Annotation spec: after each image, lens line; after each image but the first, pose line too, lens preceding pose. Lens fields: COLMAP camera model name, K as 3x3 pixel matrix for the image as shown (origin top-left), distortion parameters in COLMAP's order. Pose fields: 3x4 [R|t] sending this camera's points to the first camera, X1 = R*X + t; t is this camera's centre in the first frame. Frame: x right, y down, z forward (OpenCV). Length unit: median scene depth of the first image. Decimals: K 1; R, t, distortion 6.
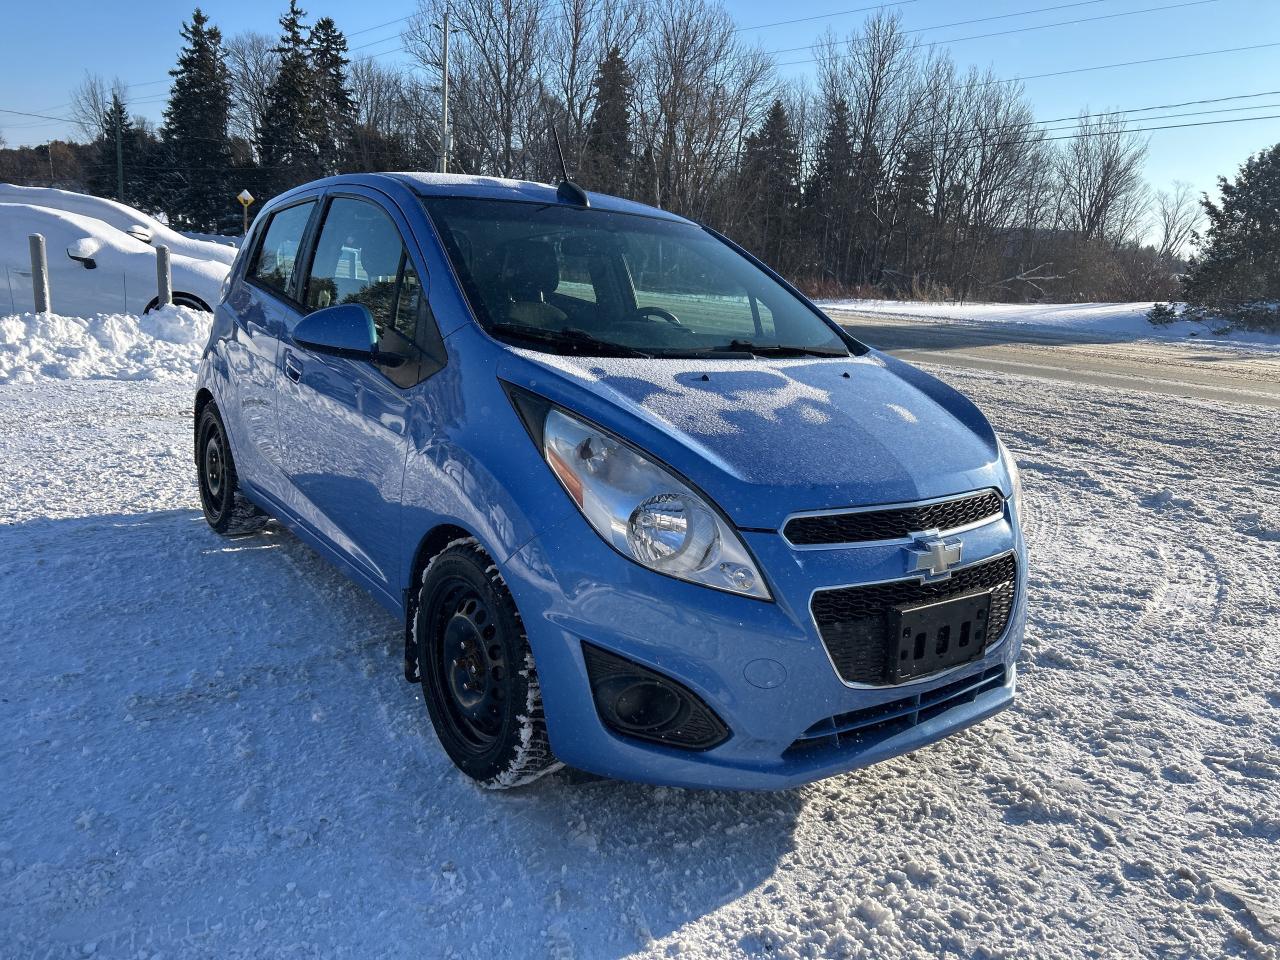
lens RADIAL K [[989.2, 0, 639.5], [0, 989.2, 502.3], [0, 0, 1]] dist [0.042927, -0.062165]
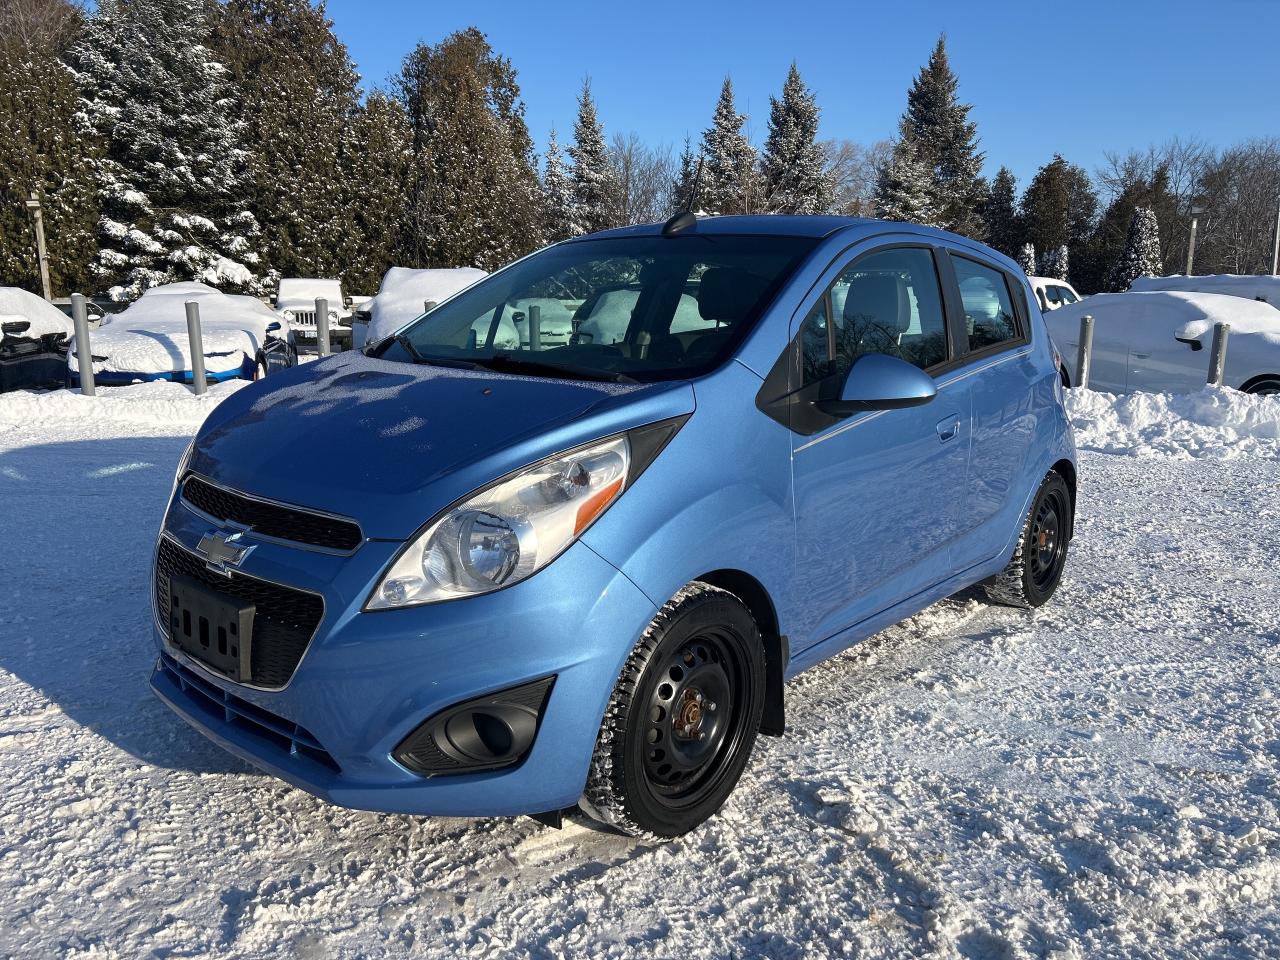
lens RADIAL K [[982.4, 0, 640.9], [0, 982.4, 485.1], [0, 0, 1]] dist [0.033766, -0.025896]
pose [[0.205008, 0.117137, -0.971726, 0.095970], [-0.231992, 0.970336, 0.068026, -0.012488], [0.950869, 0.211487, 0.226101, 0.082562]]
